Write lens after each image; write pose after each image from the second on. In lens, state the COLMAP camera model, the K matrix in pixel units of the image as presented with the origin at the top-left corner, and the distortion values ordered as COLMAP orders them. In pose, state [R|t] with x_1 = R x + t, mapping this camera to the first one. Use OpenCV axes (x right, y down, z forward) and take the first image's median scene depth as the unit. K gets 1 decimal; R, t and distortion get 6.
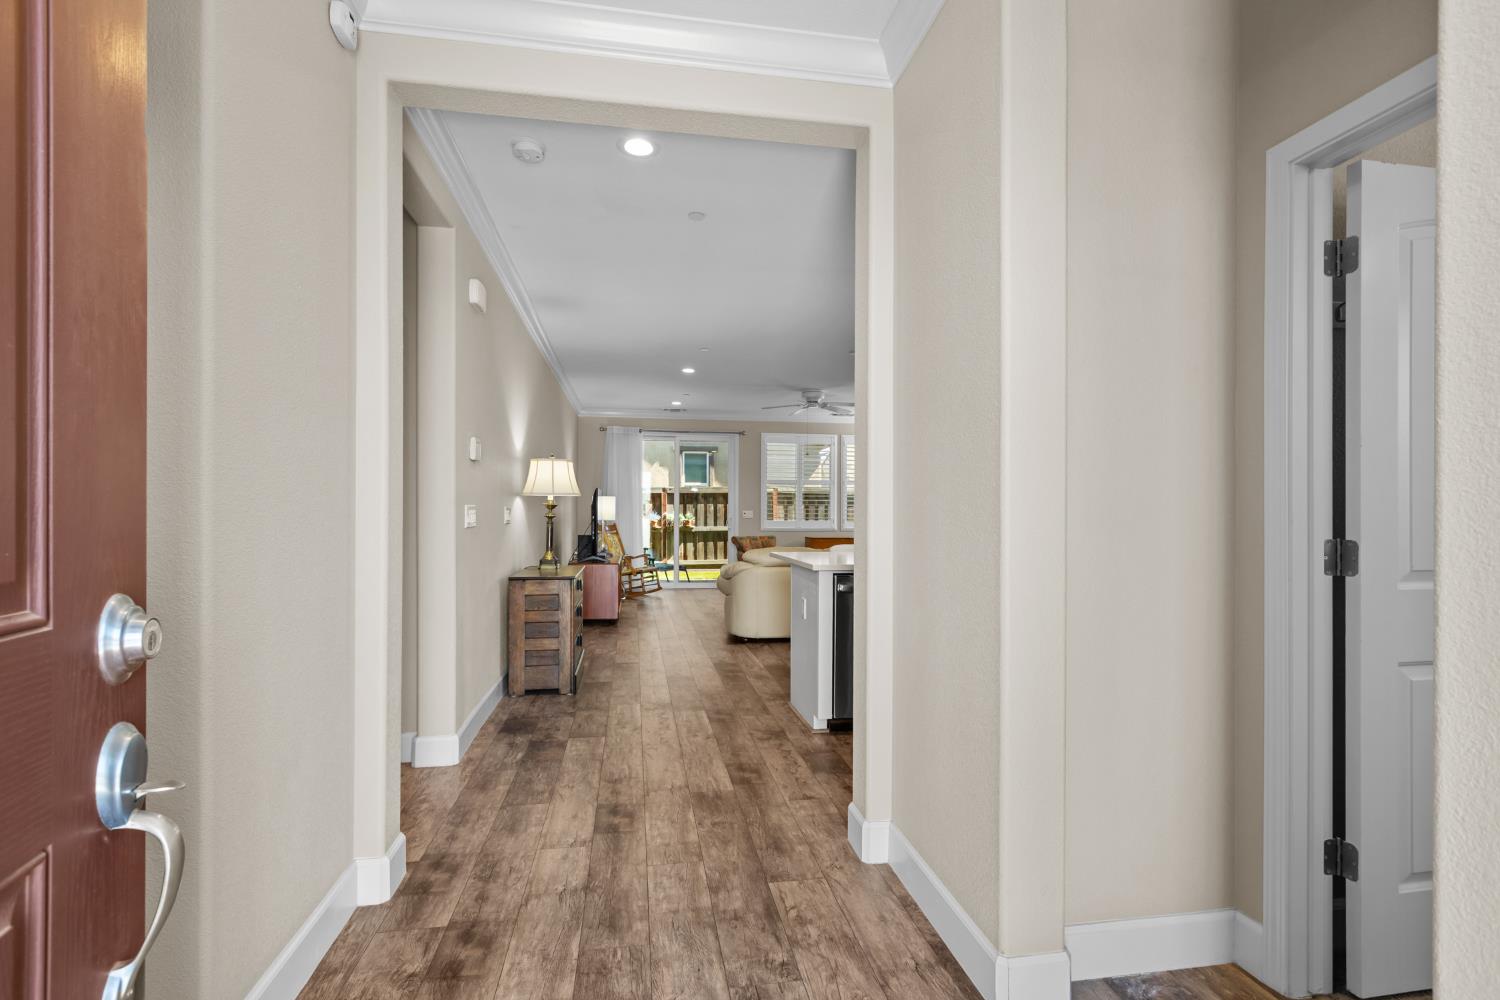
lens RADIAL K [[684.5, 0, 744.5], [0, 684.5, 513.6], [0, 0, 1]] dist [0.000838, 0.000497]
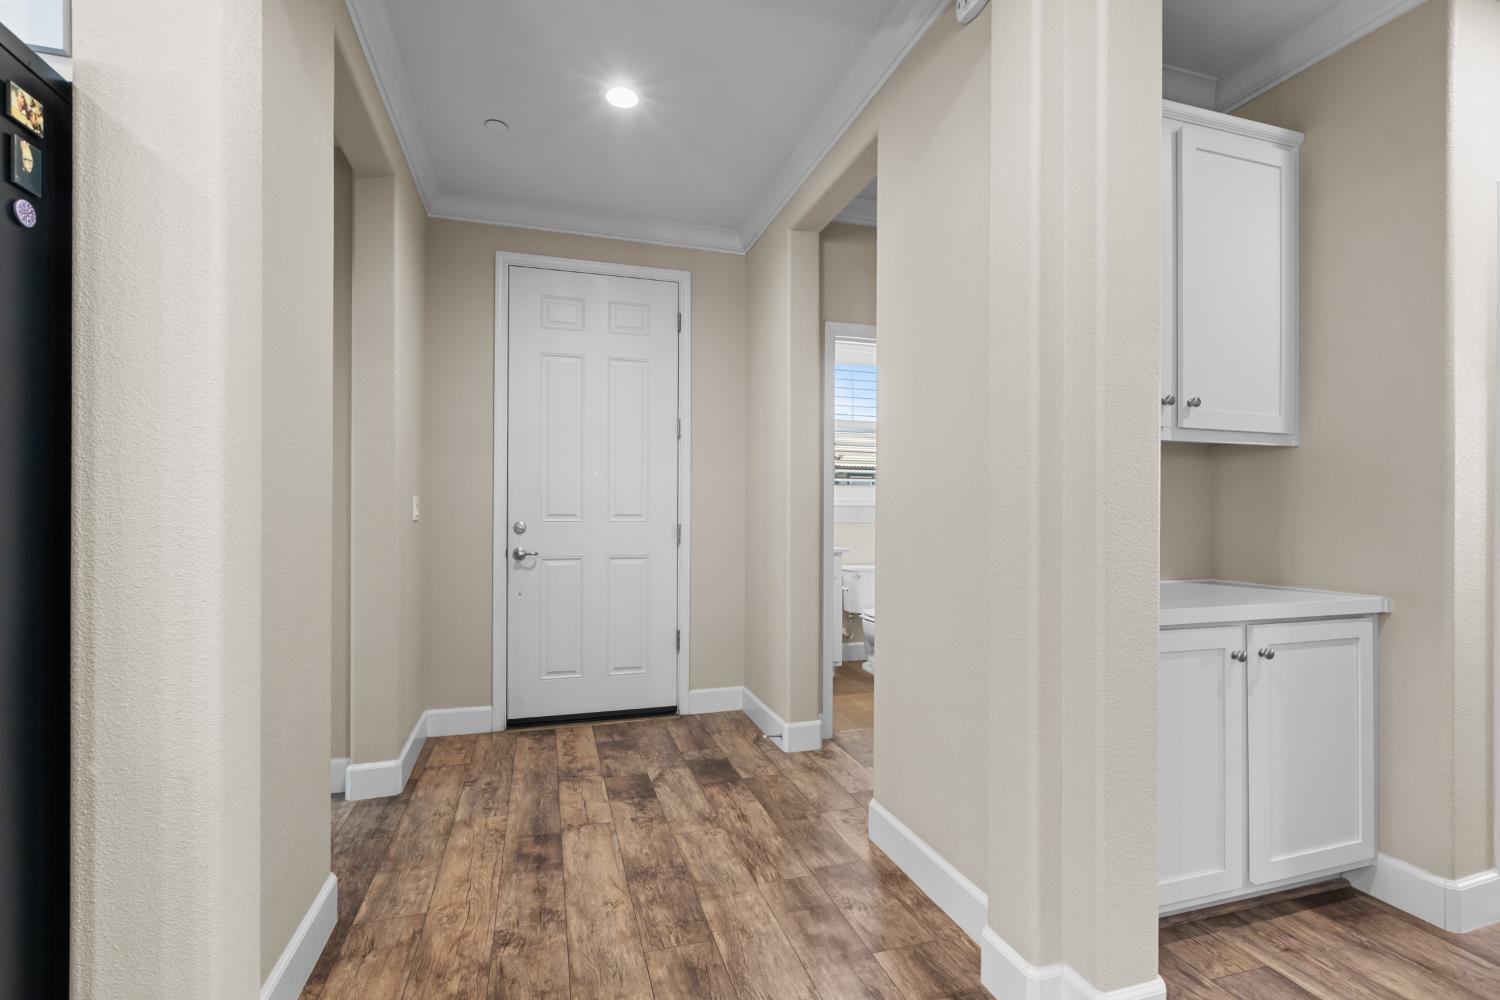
lens RADIAL K [[669.9, 0, 752.0], [0, 669.9, 512.7], [0, 0, 1]] dist [-0.003782, -0.000600]
pose [[-0.989875, -0.011708, -0.141462, -0.085084], [-0.012649, 0.999903, 0.005755, 0.005973], [0.141380, 0.007486, -0.989927, 1.110973]]
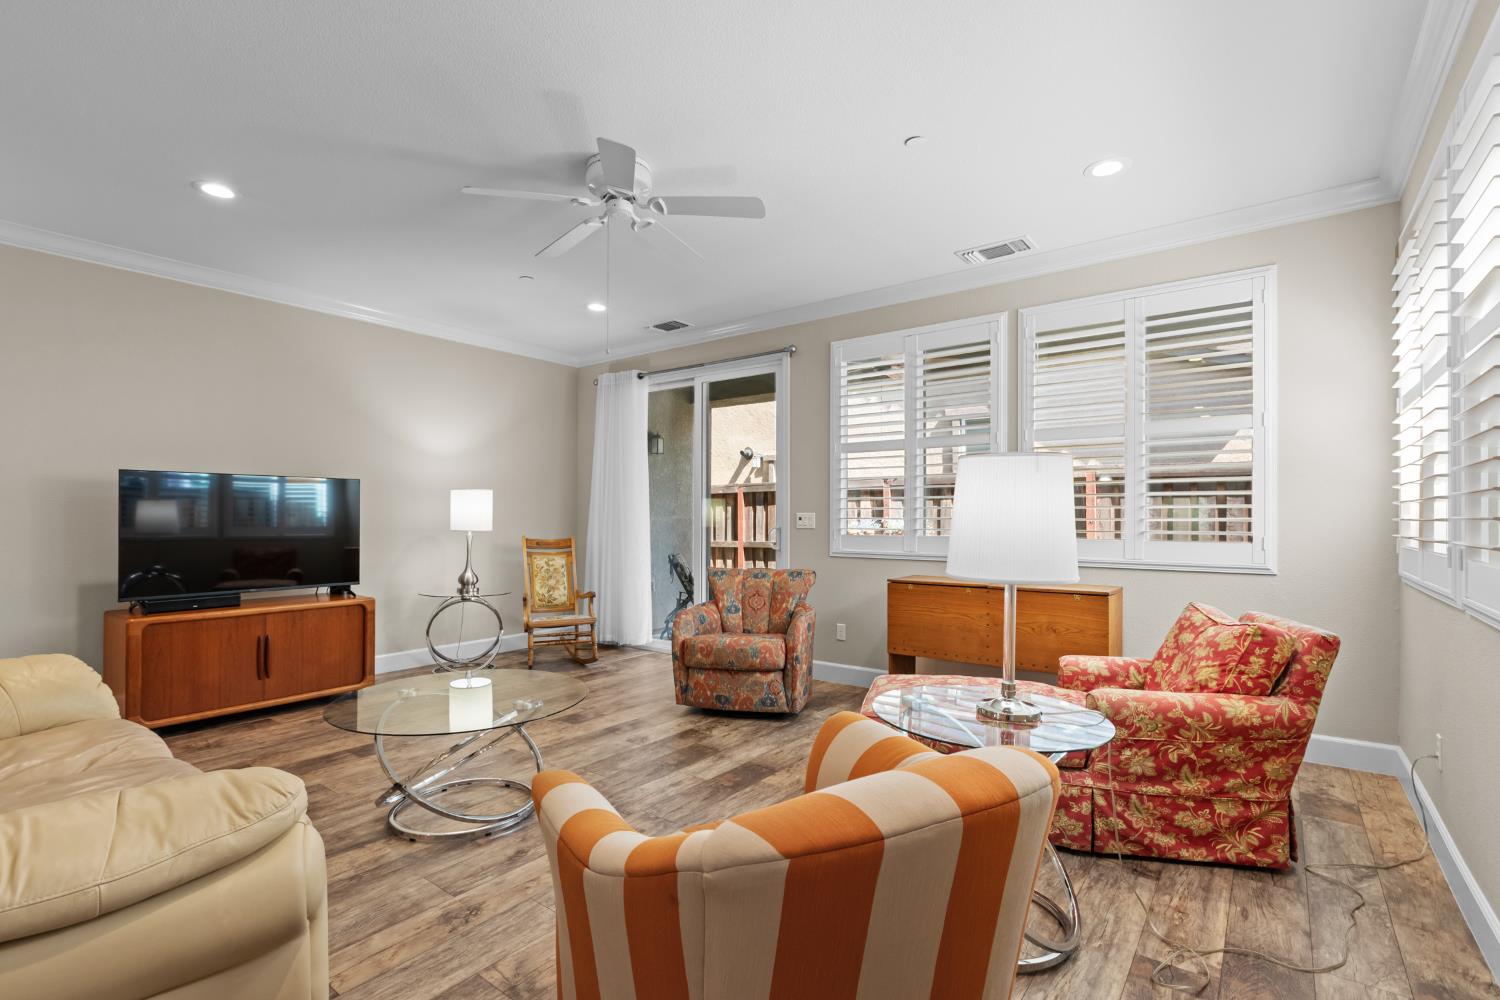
lens RADIAL K [[695.6, 0, 733.2], [0, 695.6, 505.4], [0, 0, 1]] dist [0.000348, 0.000095]
pose [[0.686961, -0.016474, -0.726508, 1.054720], [0.001654, 0.999776, -0.021106, 0.002040], [0.726692, 0.013297, 0.686834, 2.123000]]
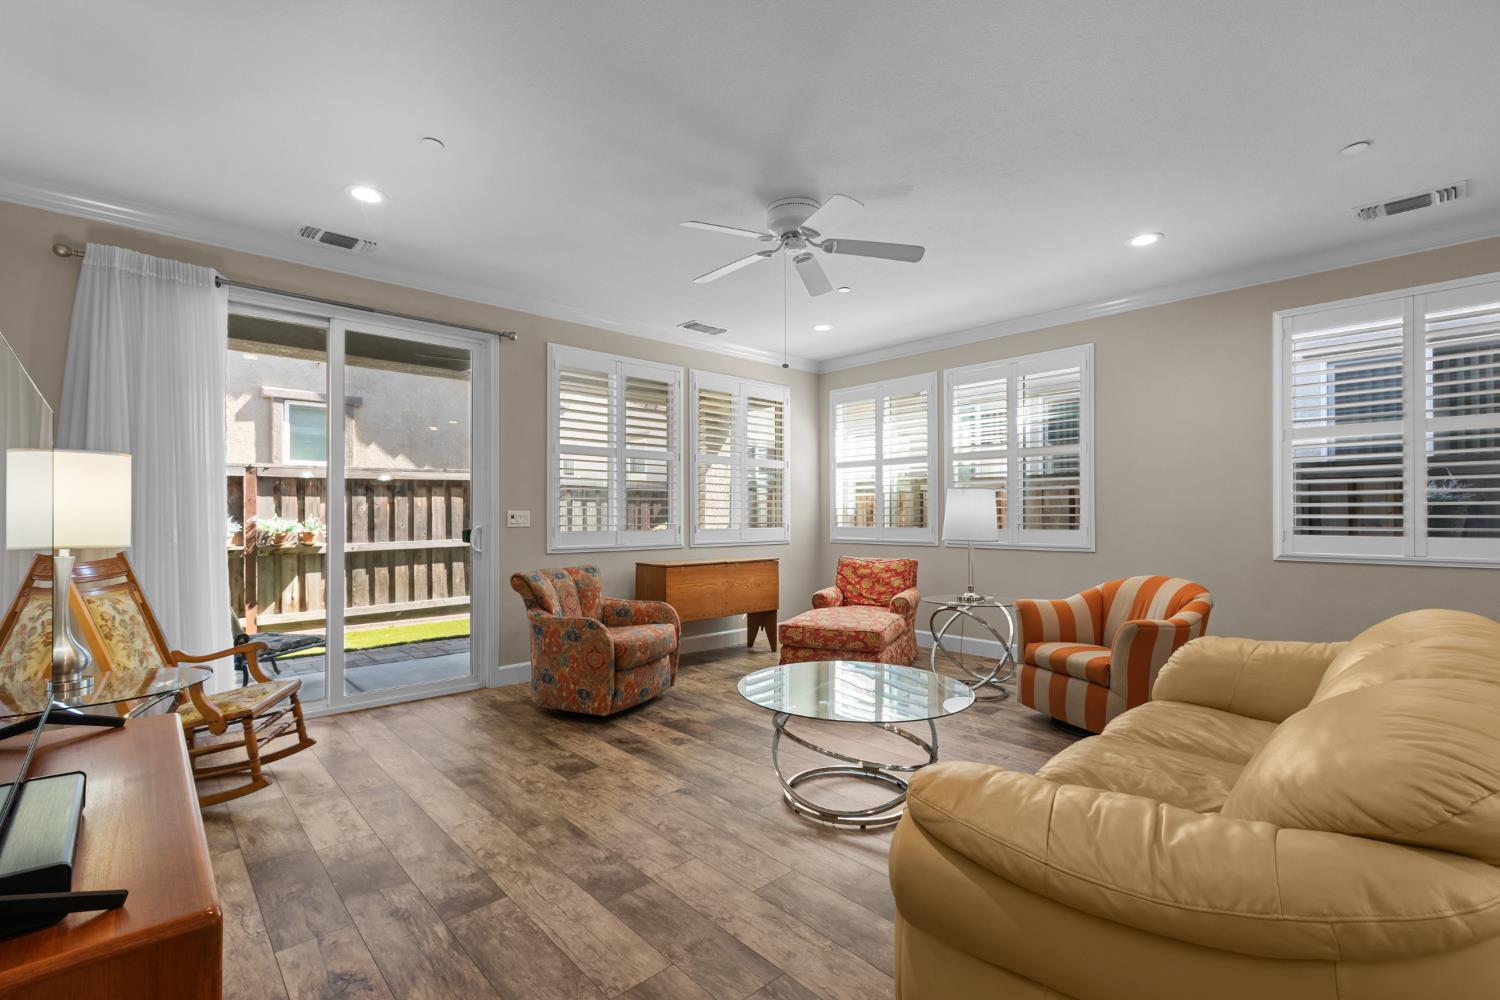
lens RADIAL K [[669.9, 0, 752.0], [0, 669.9, 512.7], [0, 0, 1]] dist [-0.003782, -0.000600]
pose [[0.832142, -0.004386, 0.554545, -0.370706], [0.006719, 0.999975, -0.002175, -0.003320], [-0.554522, 0.005536, 0.832151, 1.834743]]
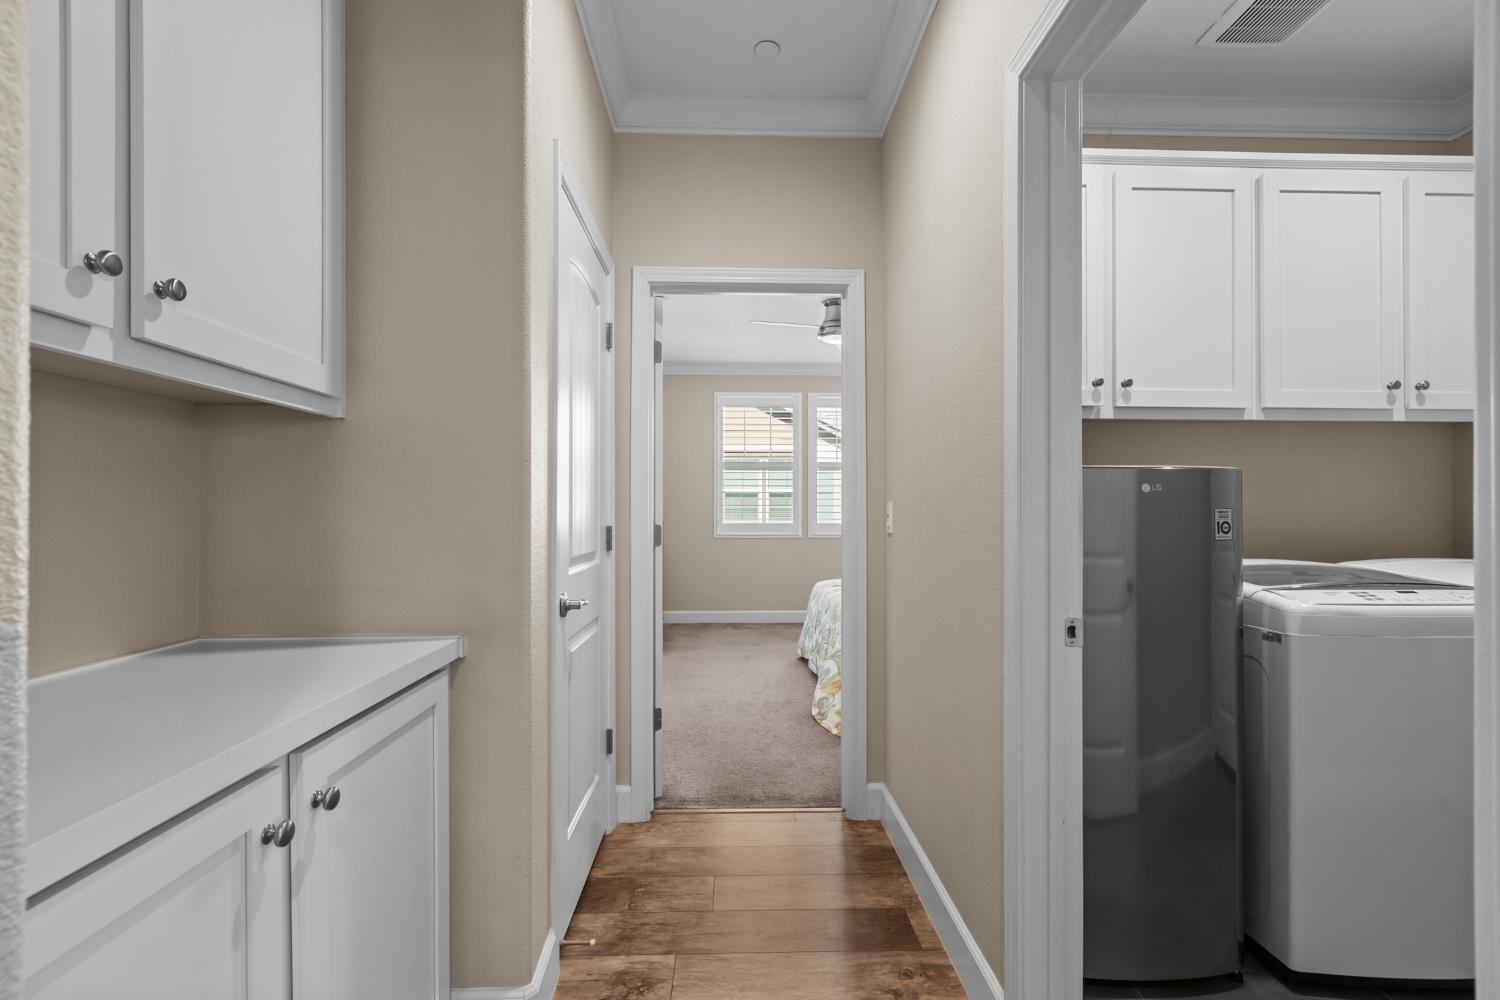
lens RADIAL K [[673.1, 0, 743.5], [0, 673.1, 503.4], [0, 0, 1]] dist [0.000419, 0.000014]
pose [[-0.132289, -0.017840, -0.991051, -0.327907], [-0.003496, 0.999840, -0.017532, -0.001775], [0.991205, 0.001145, -0.132330, 0.833154]]
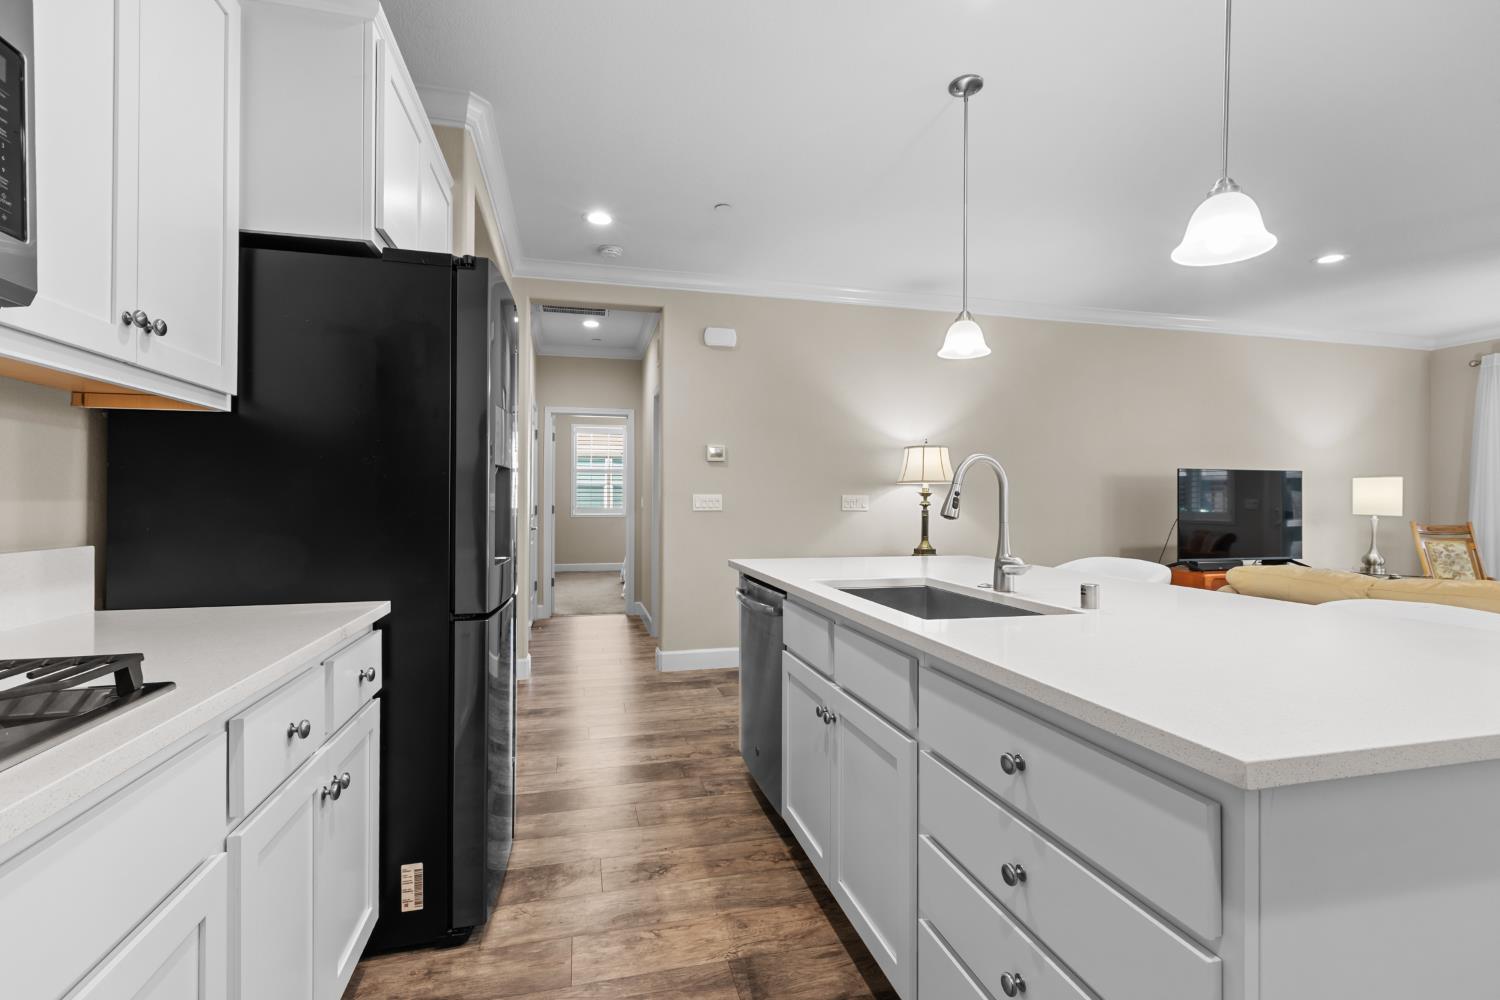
lens RADIAL K [[673.1, 0, 743.5], [0, 673.1, 503.4], [0, 0, 1]] dist [0.000419, 0.000014]
pose [[0.084518, -0.001367, -0.996421, 1.016283], [-0.004522, 0.999988, -0.001756, 0.005625], [0.996412, 0.004654, 0.084511, 1.034537]]
